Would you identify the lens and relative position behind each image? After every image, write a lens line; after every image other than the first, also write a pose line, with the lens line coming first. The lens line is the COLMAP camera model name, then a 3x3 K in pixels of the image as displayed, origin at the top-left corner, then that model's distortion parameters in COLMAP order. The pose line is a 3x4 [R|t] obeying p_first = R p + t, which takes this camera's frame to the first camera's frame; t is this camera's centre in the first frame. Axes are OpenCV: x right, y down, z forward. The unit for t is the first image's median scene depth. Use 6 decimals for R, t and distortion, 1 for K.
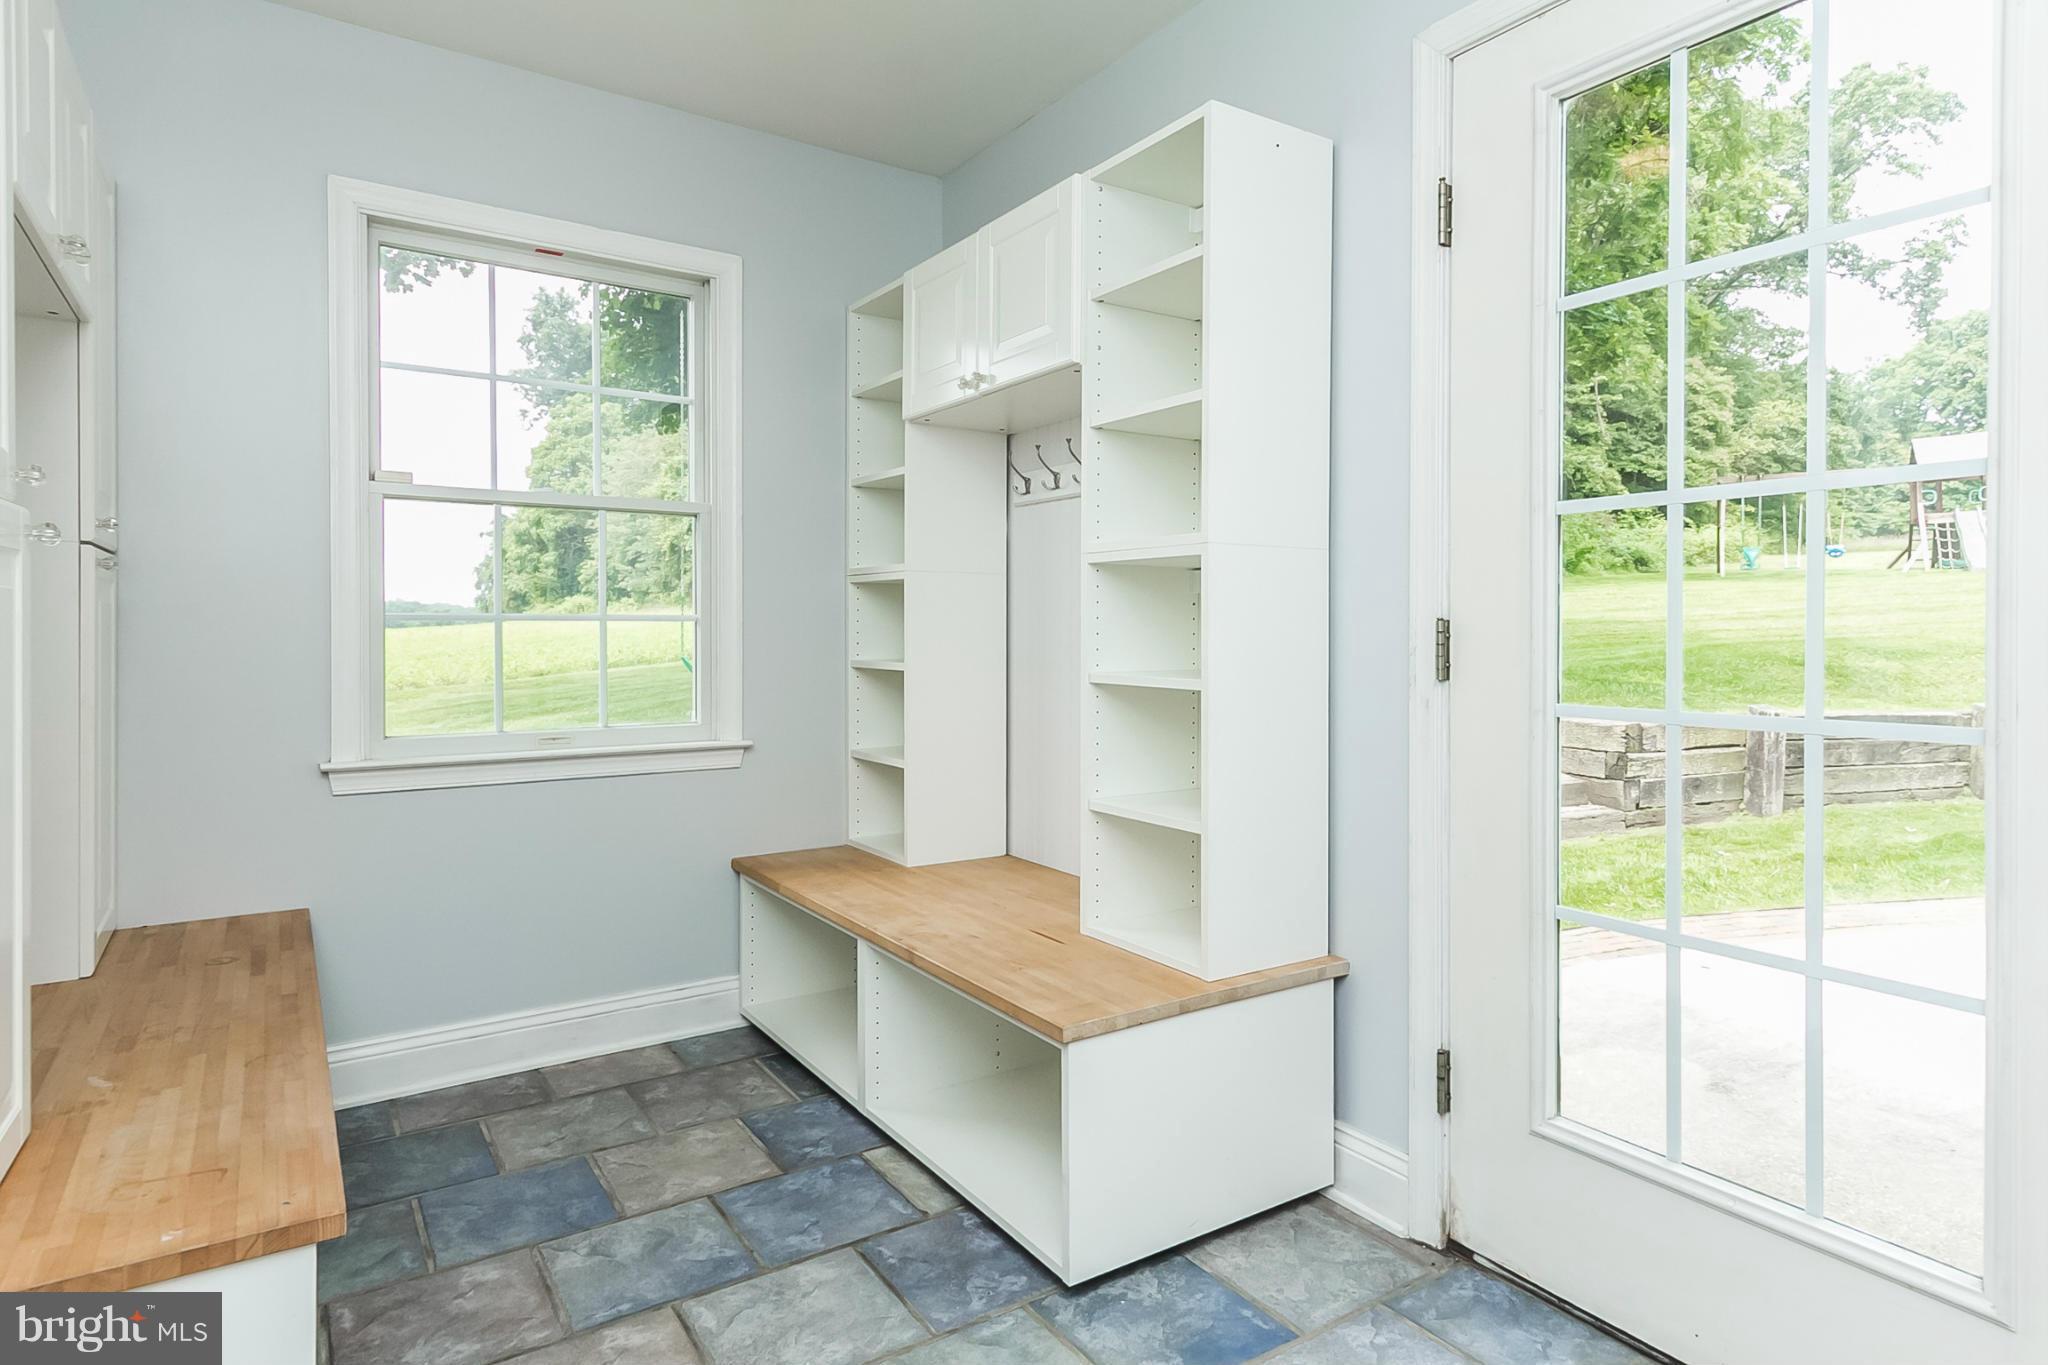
lens RADIAL K [[1116.3, 0, 1033.6], [0, 1116.3, 678.7], [0, 0, 1]] dist [0.001767, -0.000765]
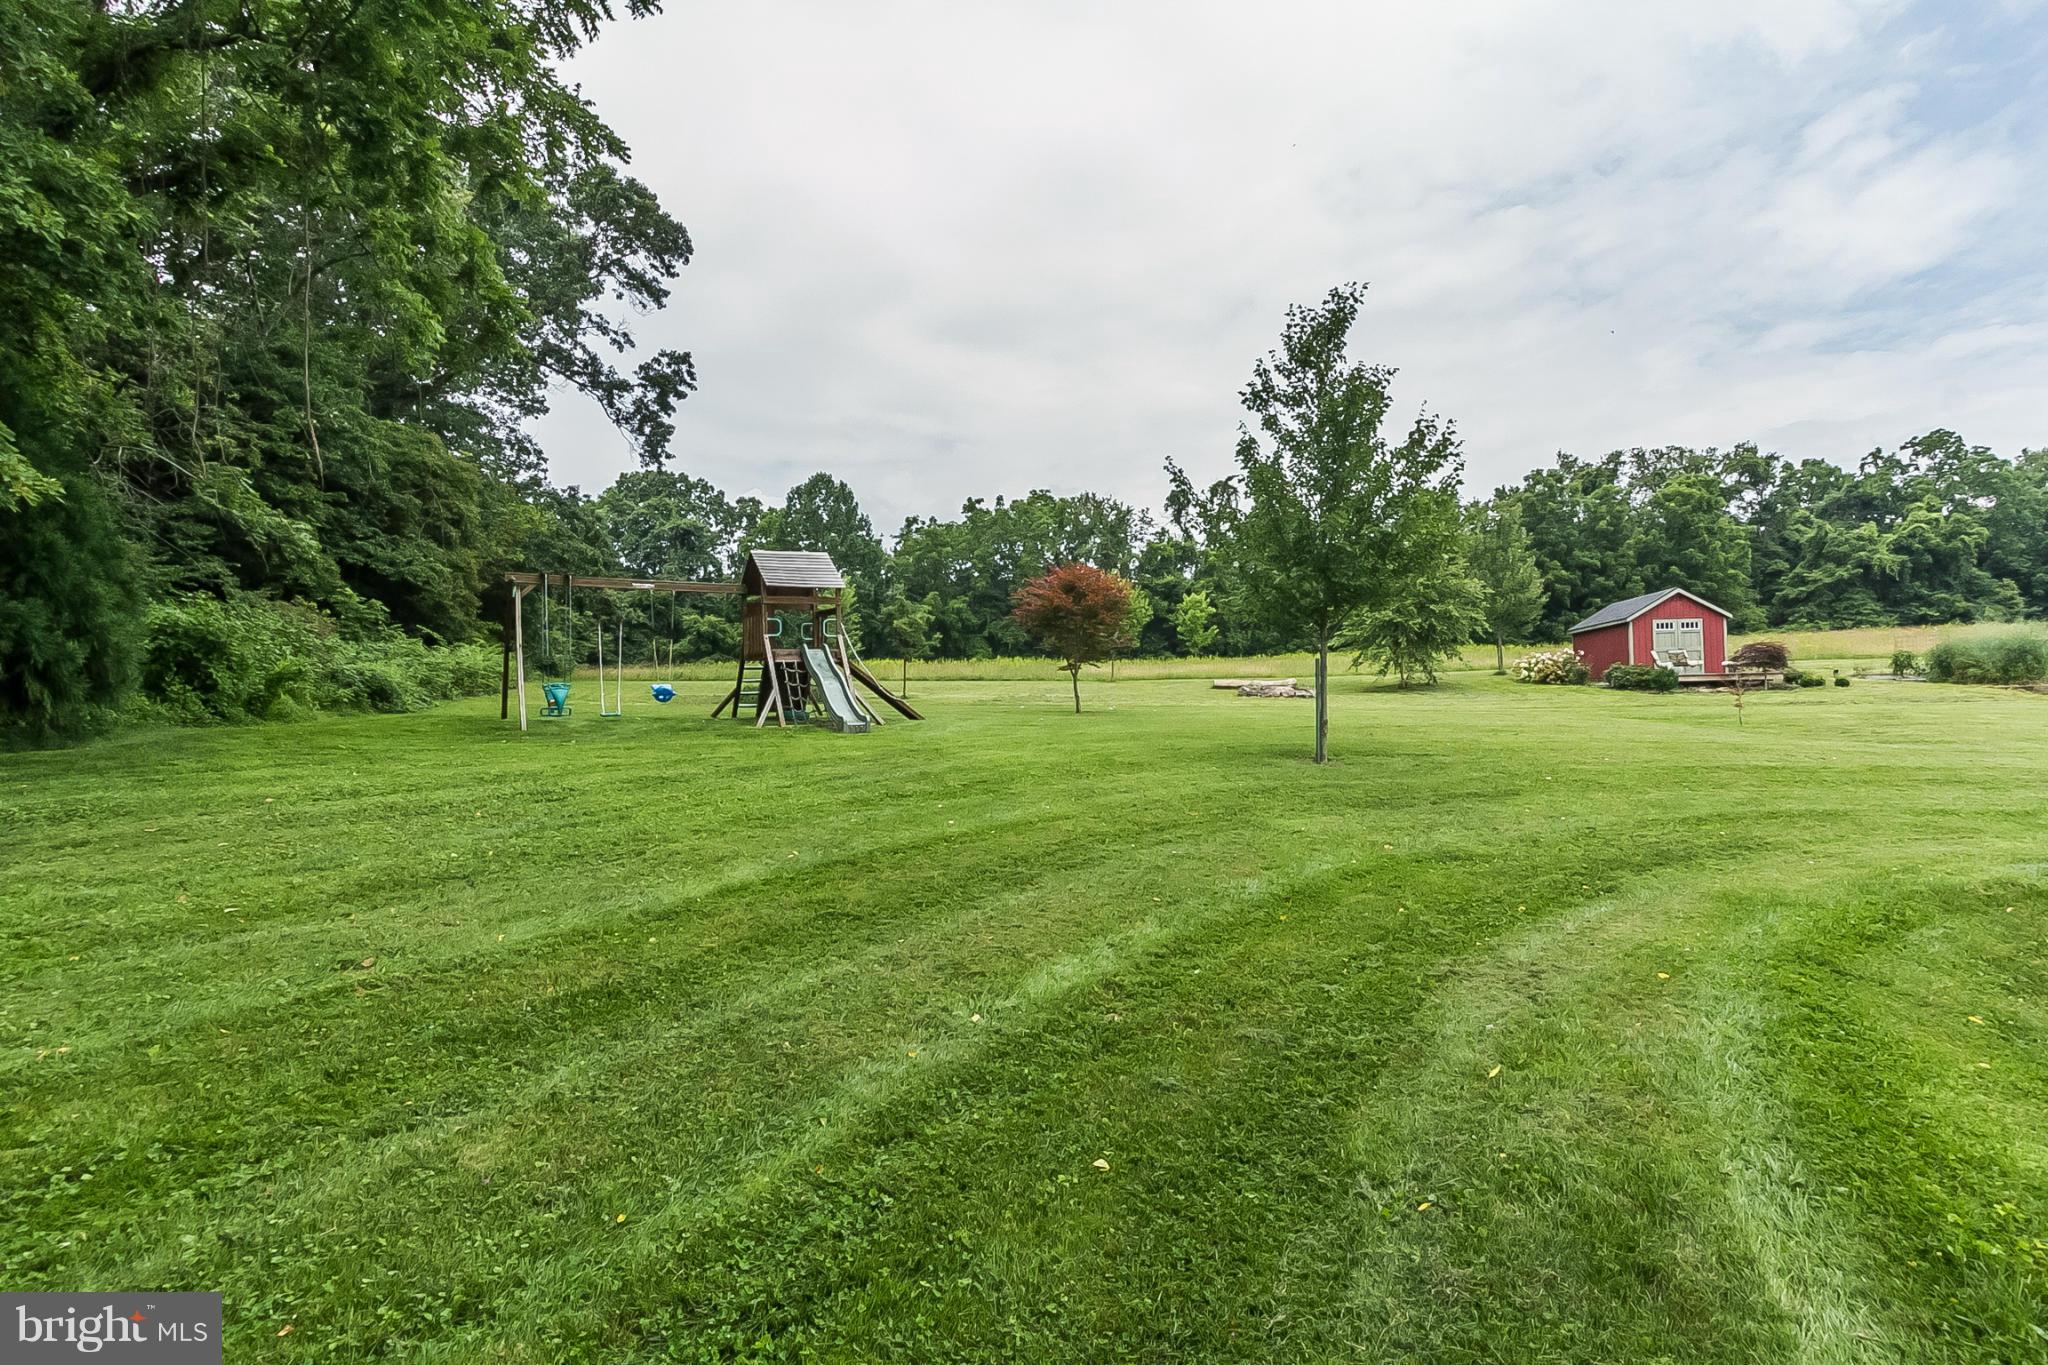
lens RADIAL K [[1116.3, 0, 1033.6], [0, 1116.3, 678.7], [0, 0, 1]] dist [0.001767, -0.000765]
pose [[0.501149, 0.036073, 0.864609, 0.126305], [0.050991, 0.996164, -0.071118, -0.034887], [-0.863857, 0.079728, 0.497387, 0.253919]]
